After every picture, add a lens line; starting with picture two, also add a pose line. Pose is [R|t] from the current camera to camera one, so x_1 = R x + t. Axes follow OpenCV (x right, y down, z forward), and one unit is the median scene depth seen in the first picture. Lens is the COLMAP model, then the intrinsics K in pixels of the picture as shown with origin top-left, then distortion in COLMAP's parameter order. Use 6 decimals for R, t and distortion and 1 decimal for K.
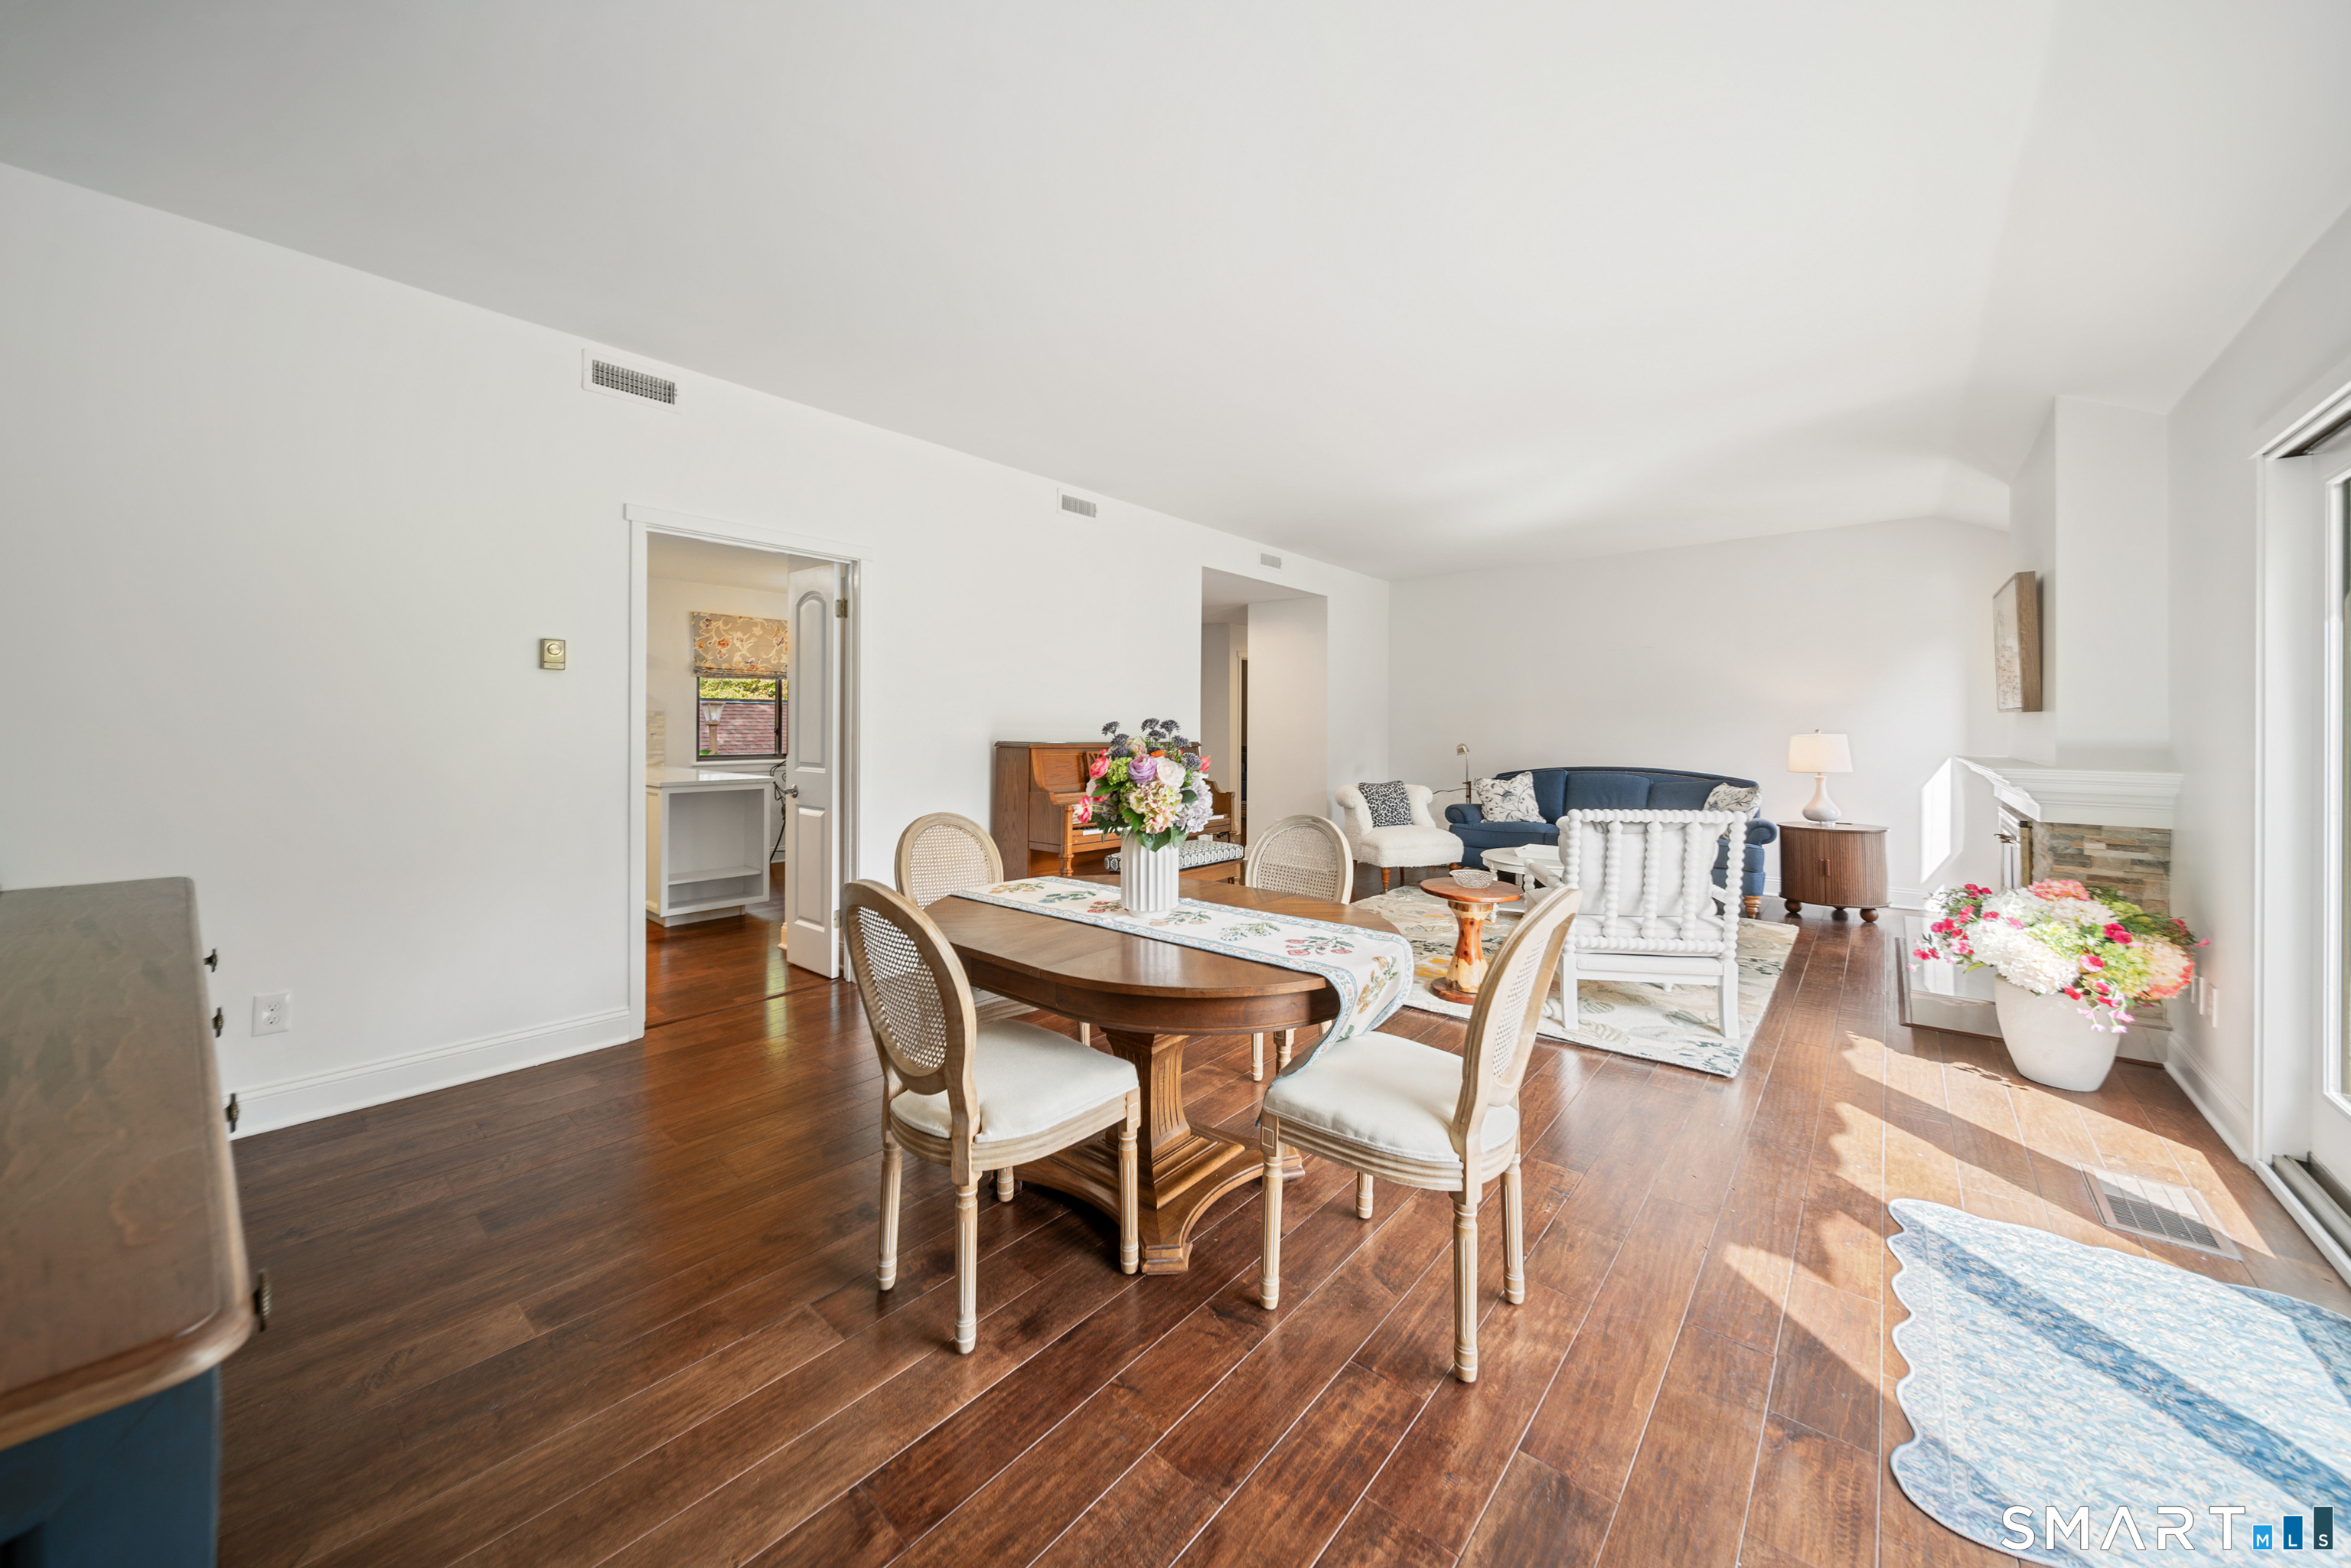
lens RADIAL K [[834.1, 0, 1161.6], [0, 834.1, 741.0], [0, 0, 1]] dist [0.001308, -0.001542]
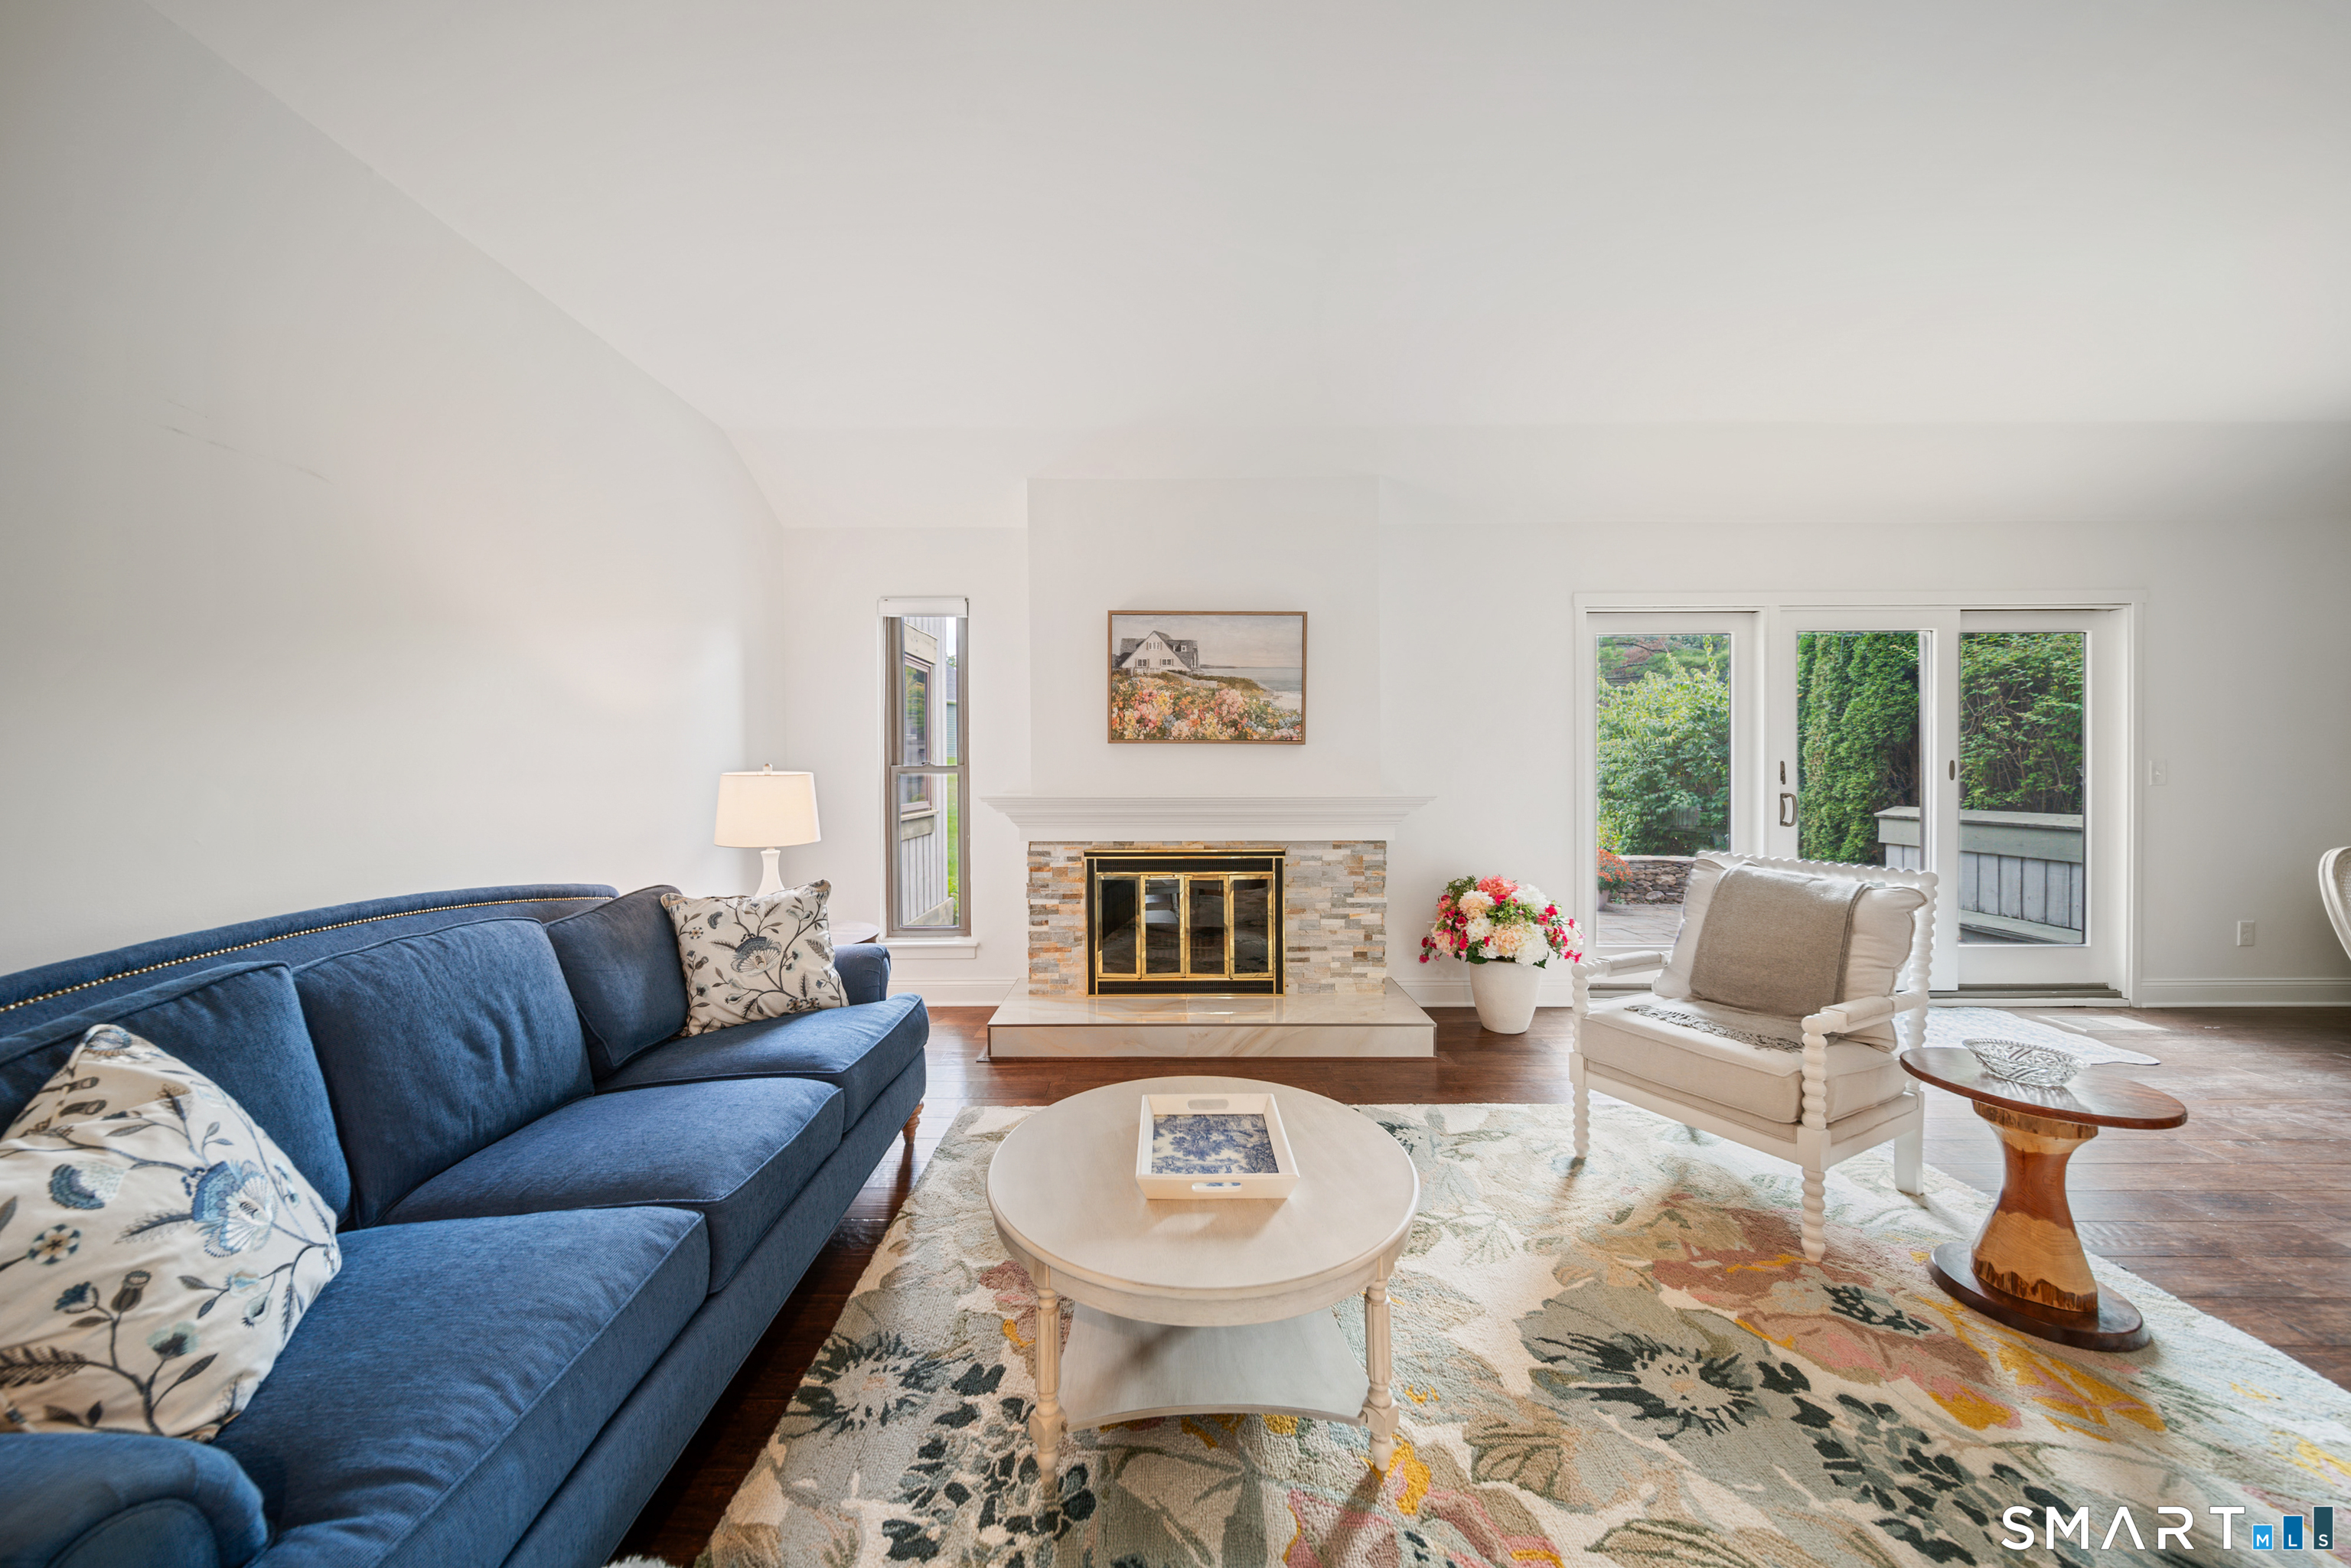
lens RADIAL K [[822.2, 0, 1163.4], [0, 822.2, 772.6], [0, 0, 1]] dist [0.000885, -0.001521]
pose [[-0.645076, -0.008246, 0.764074, 0.251140], [0.014003, 0.999646, 0.022611, -0.017392], [-0.763990, 0.025285, -0.644732, 1.277391]]
